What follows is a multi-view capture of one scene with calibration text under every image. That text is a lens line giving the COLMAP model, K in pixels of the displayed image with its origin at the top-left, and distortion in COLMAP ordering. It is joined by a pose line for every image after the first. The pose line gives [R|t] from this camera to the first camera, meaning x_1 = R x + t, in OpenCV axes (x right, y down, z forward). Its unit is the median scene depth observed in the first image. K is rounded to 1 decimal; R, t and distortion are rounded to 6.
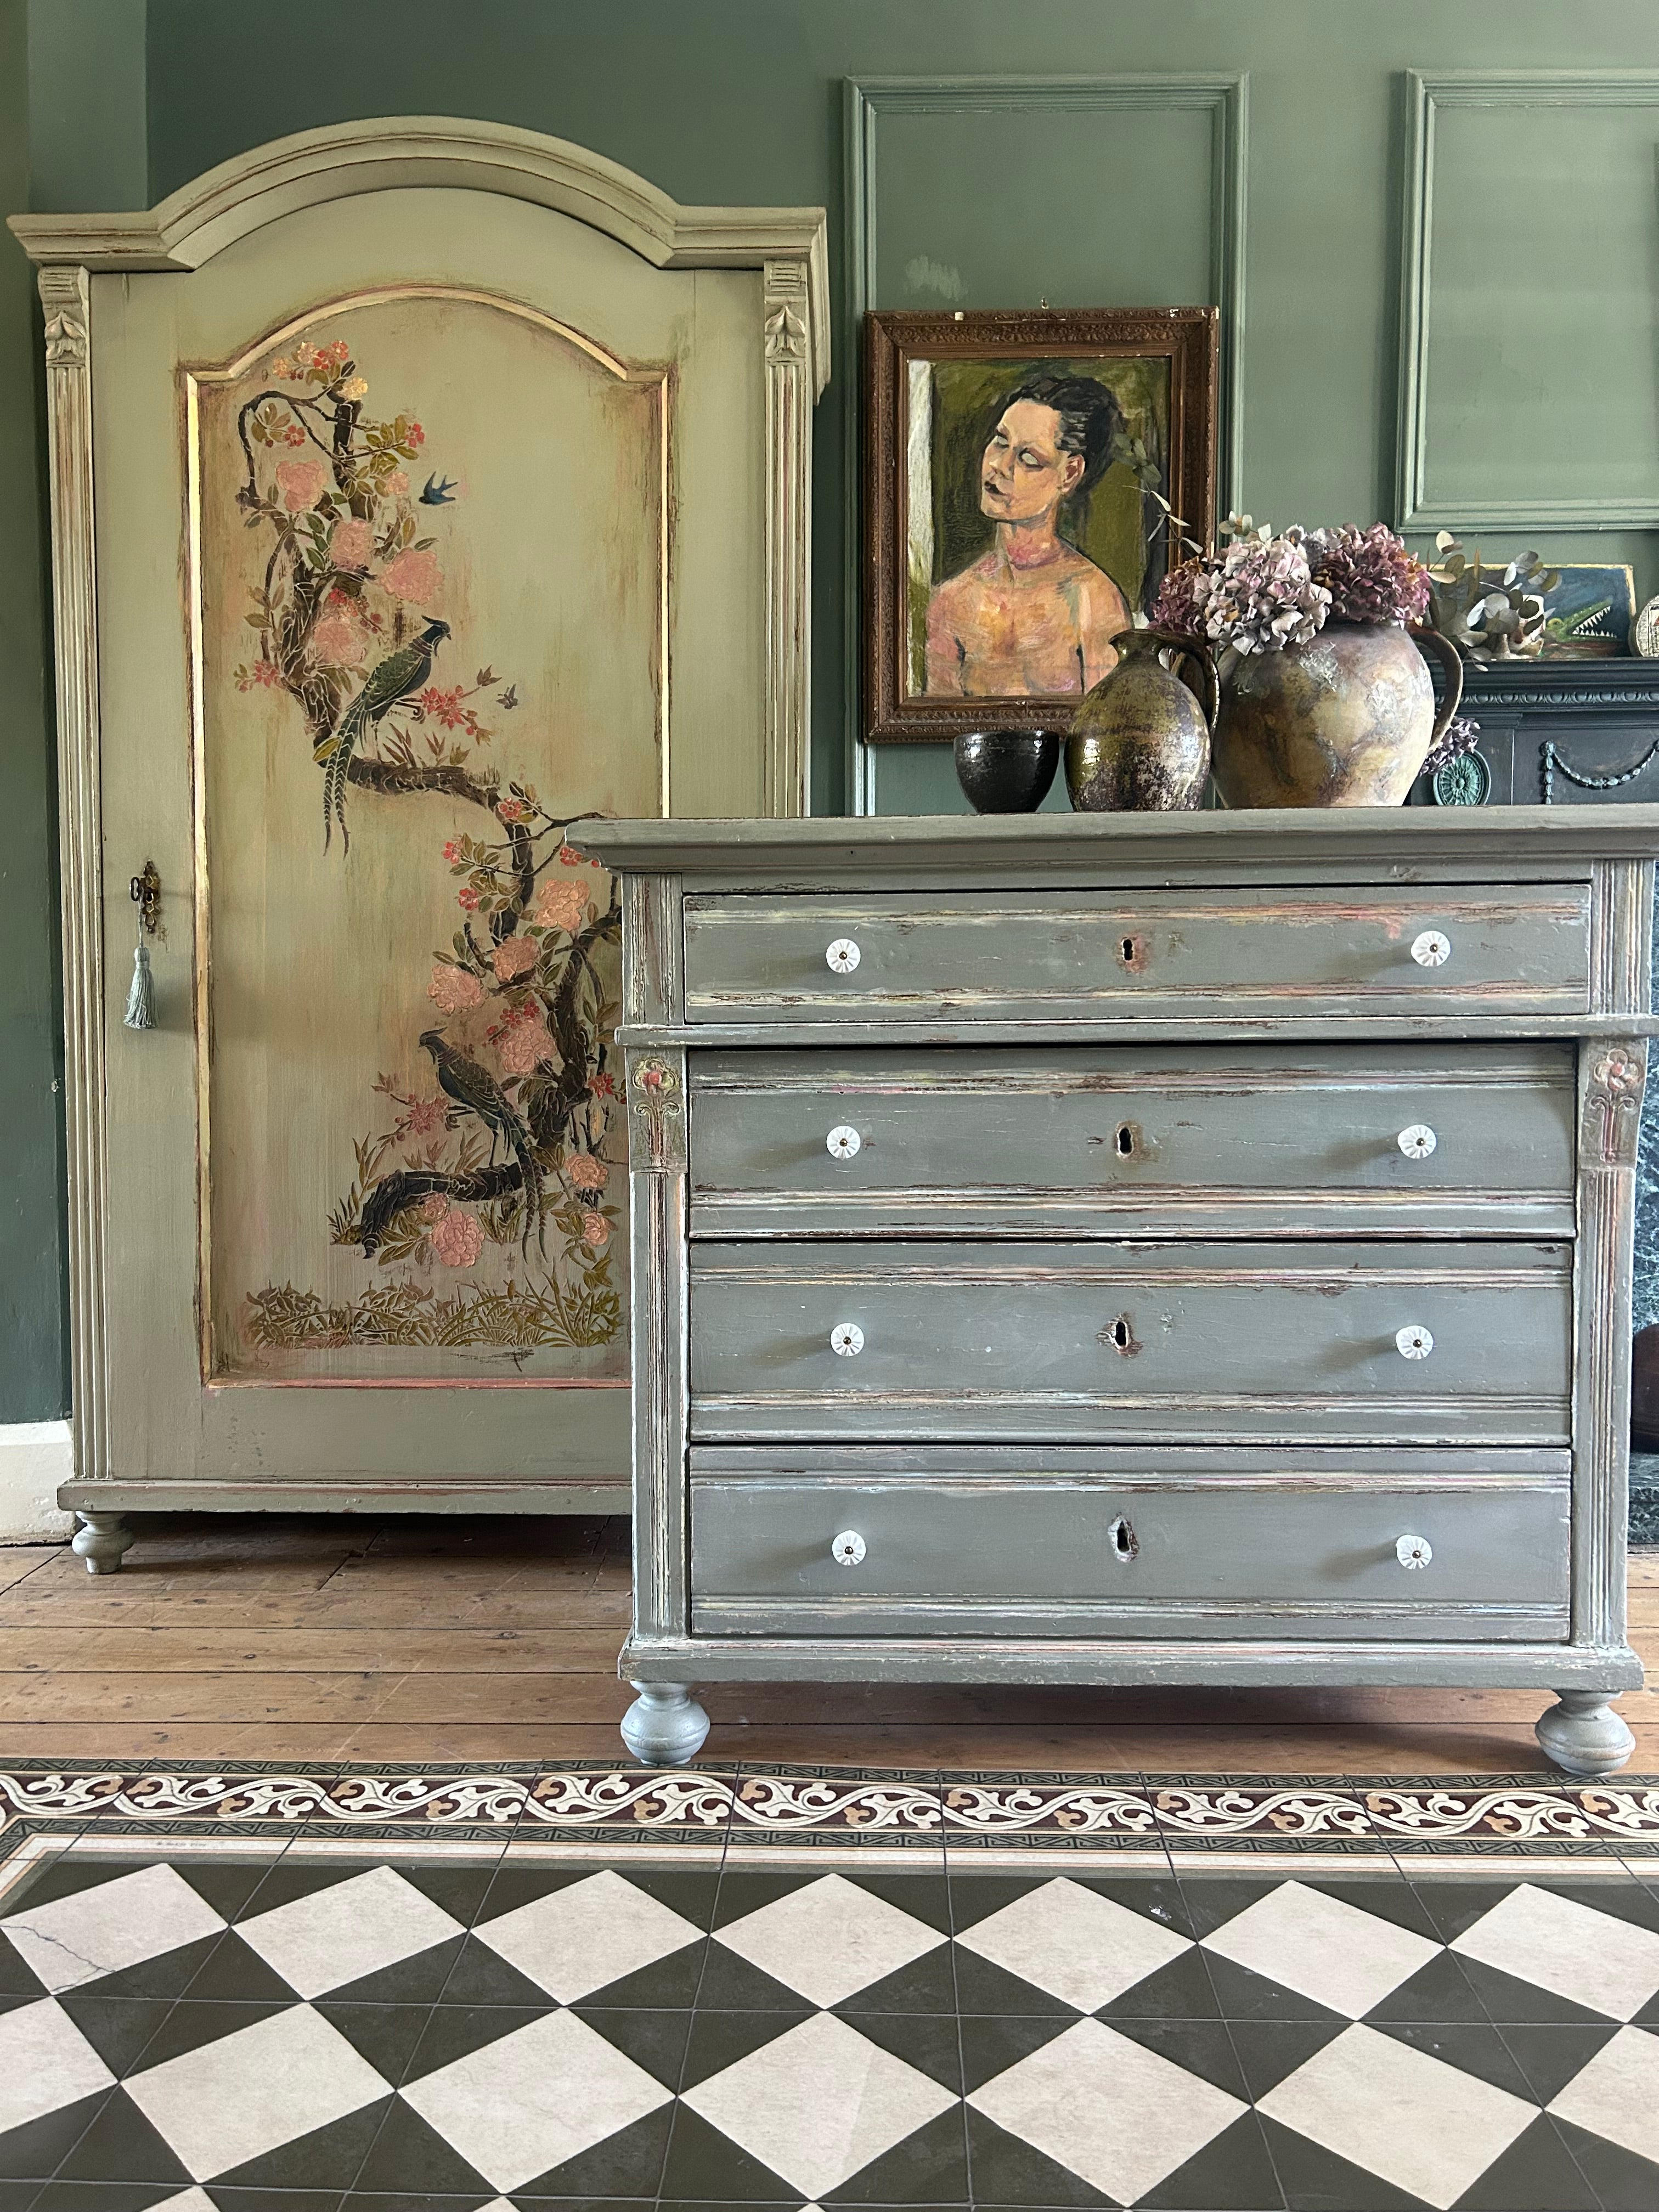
lens RADIAL K [[1628.9, 0, 751.4], [0, 1628.9, 1129.0], [0, 0, 1]] dist [0.036813, -0.022173]
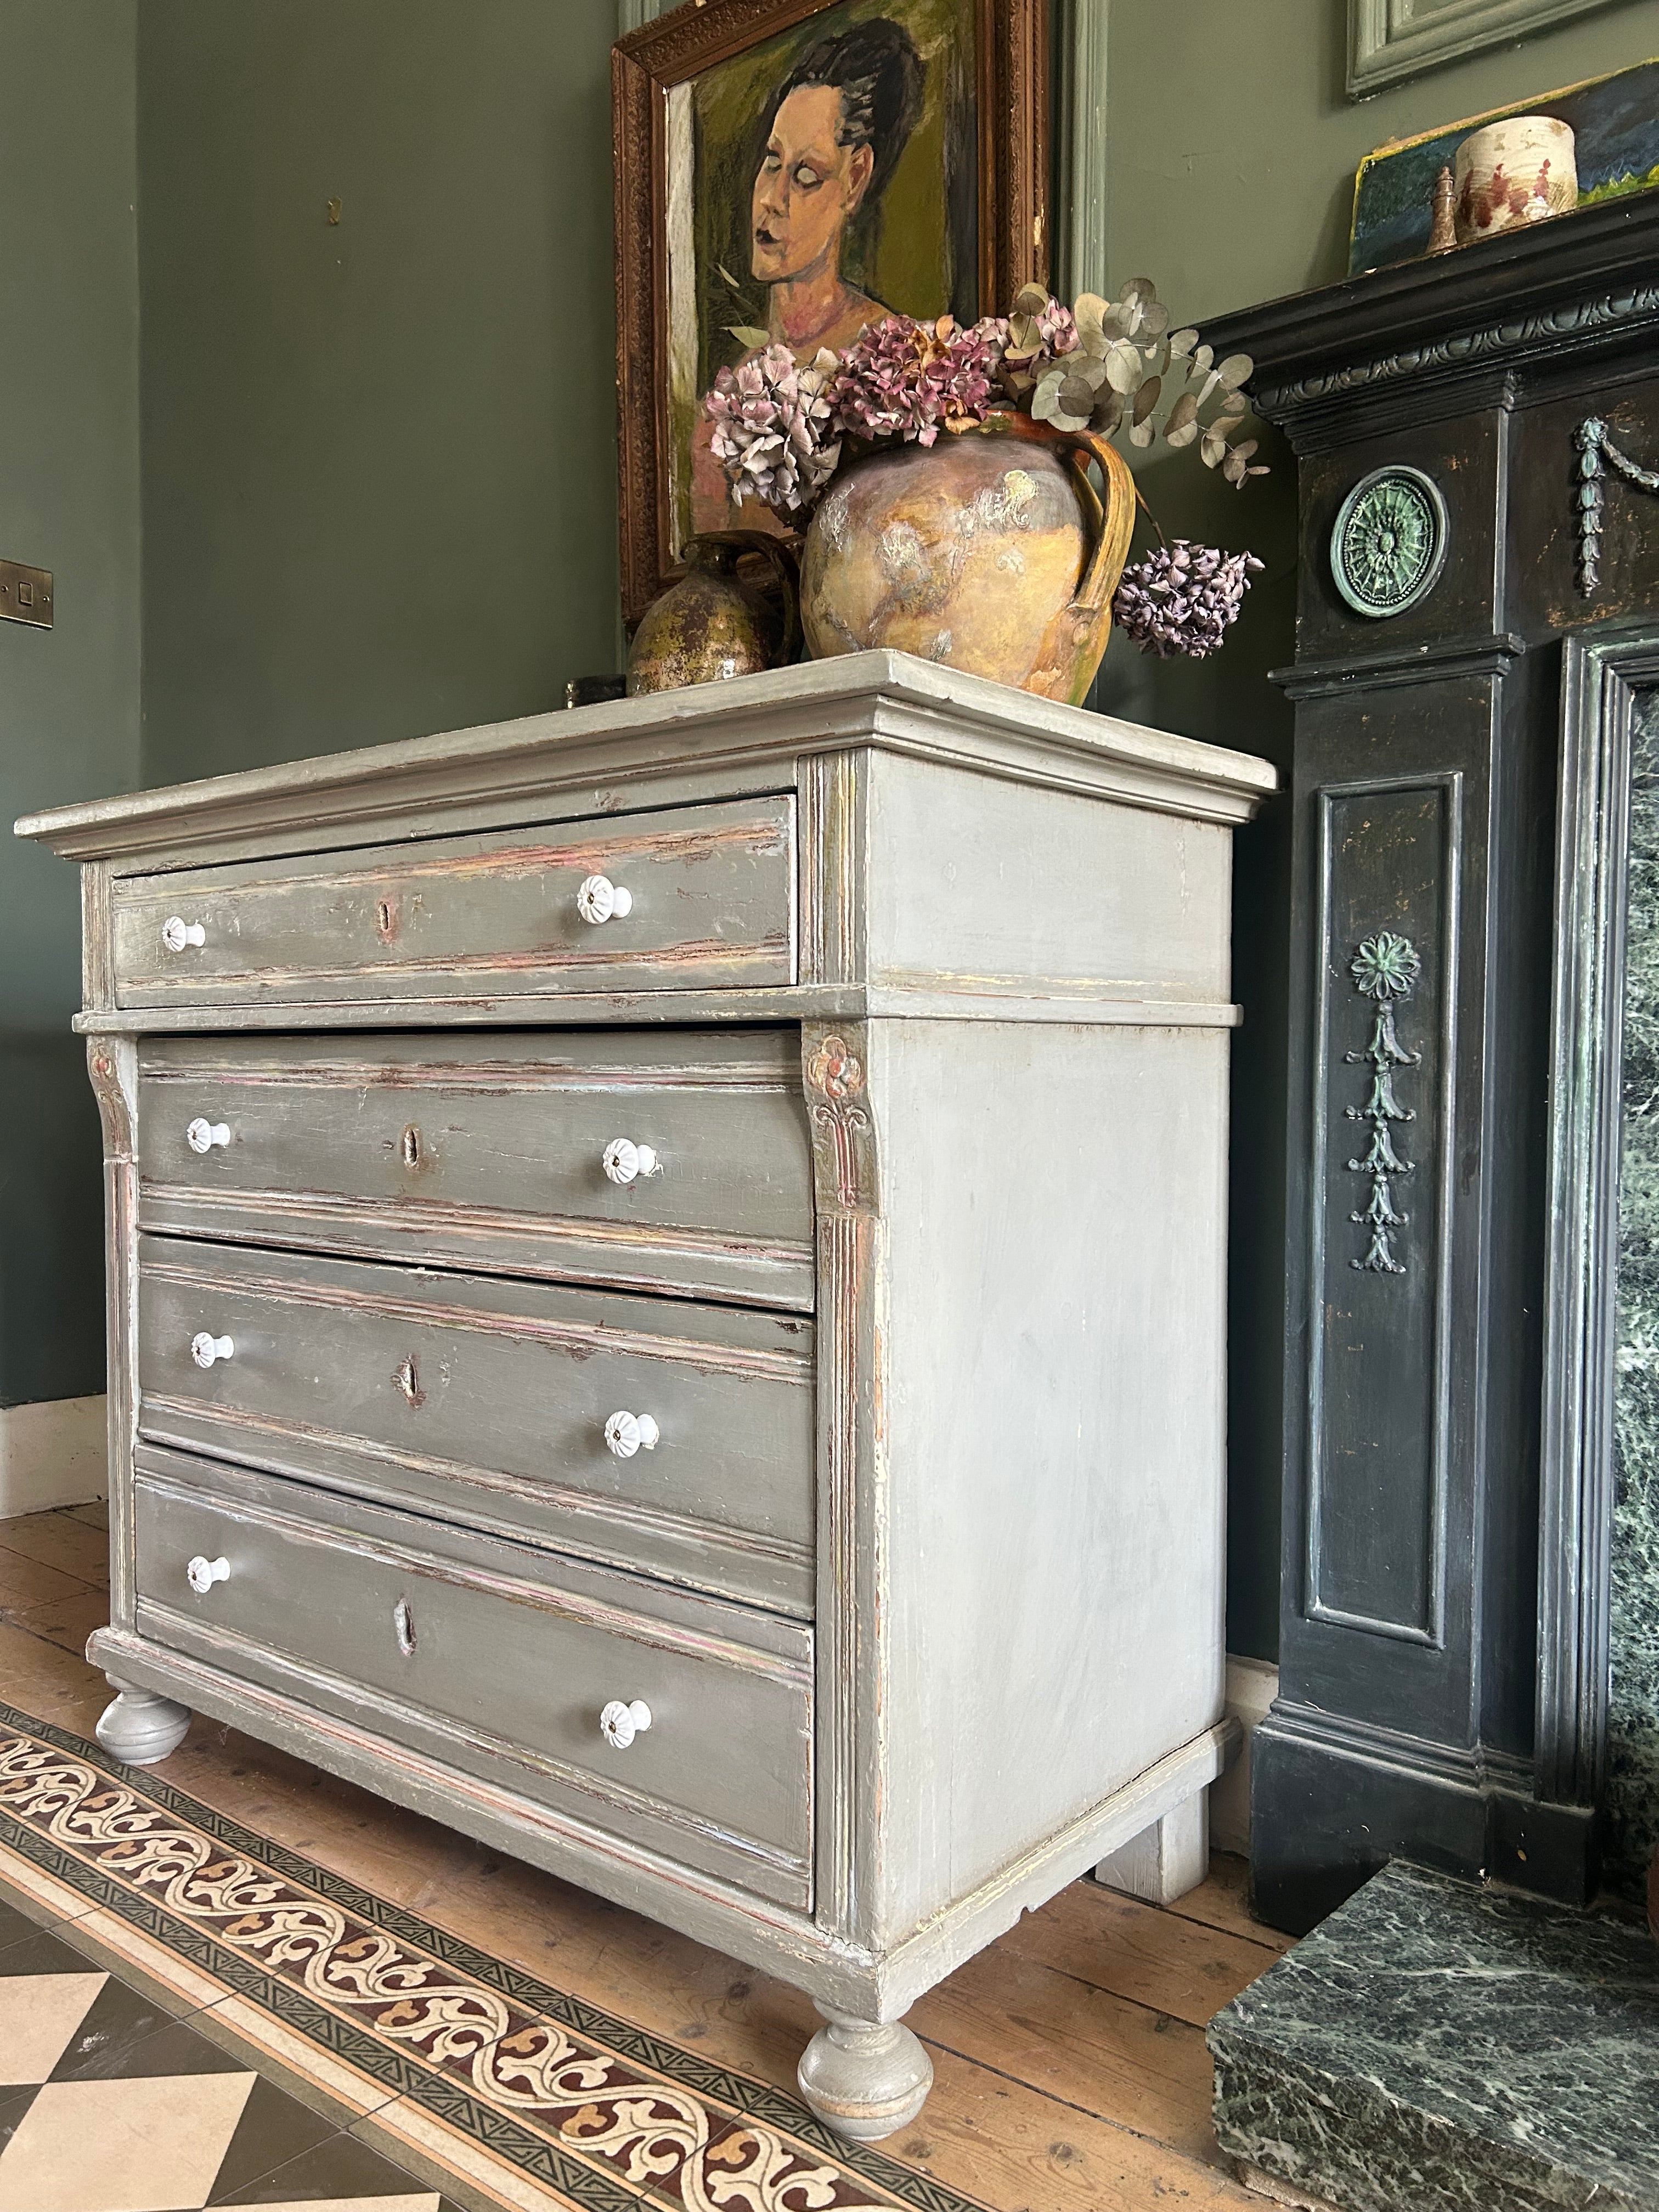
lens RADIAL K [[1686.0, 0, 792.1], [0, 1686.0, 1116.2], [0, 0, 1]] dist [0.055368, -0.065285]
pose [[0.790044, 0.028877, -0.612370, 0.906495], [-0.033701, 0.999425, 0.003651, -0.017972], [0.612123, 0.017753, 0.790563, 0.437227]]
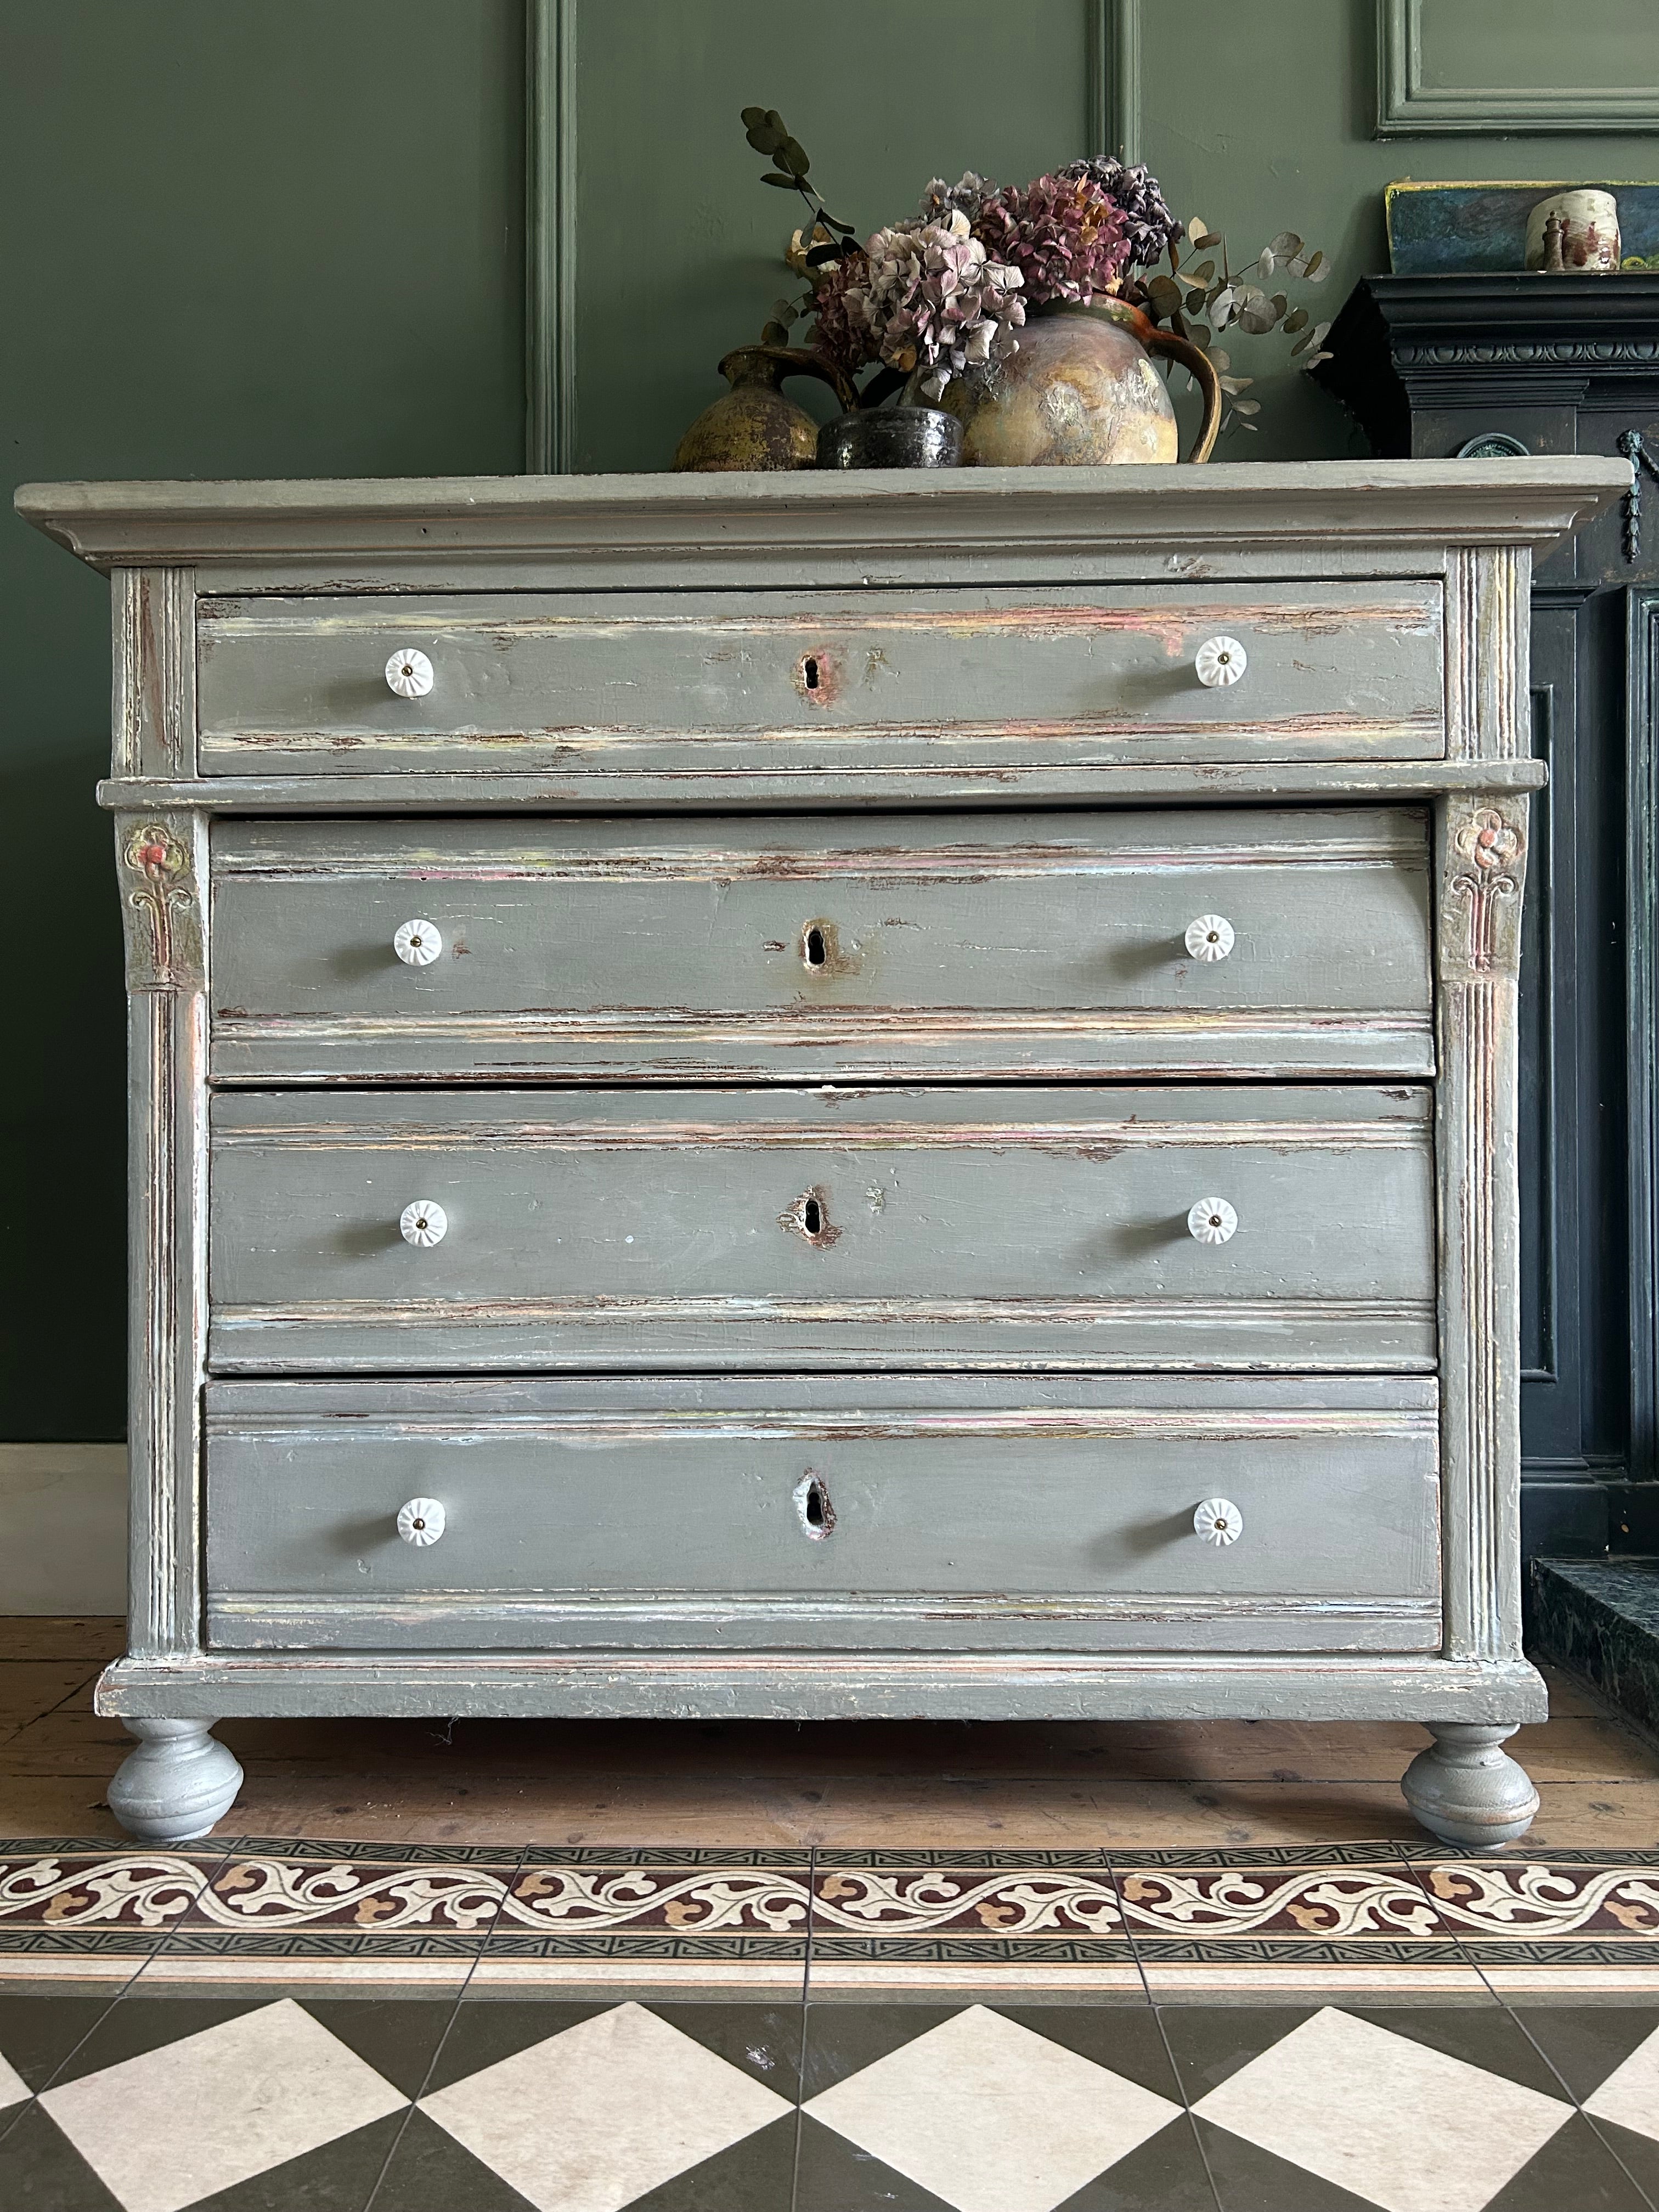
lens RADIAL K [[1686.0, 0, 827.0], [0, 1686.0, 1103.9], [0, 0, 1]] dist [0.055368, -0.065285]
pose [[0.999946, 0.002453, 0.010073, 0.226044], [-0.001949, 0.998759, -0.049765, 0.113420], [-0.010183, 0.049742, 0.998710, 0.262081]]
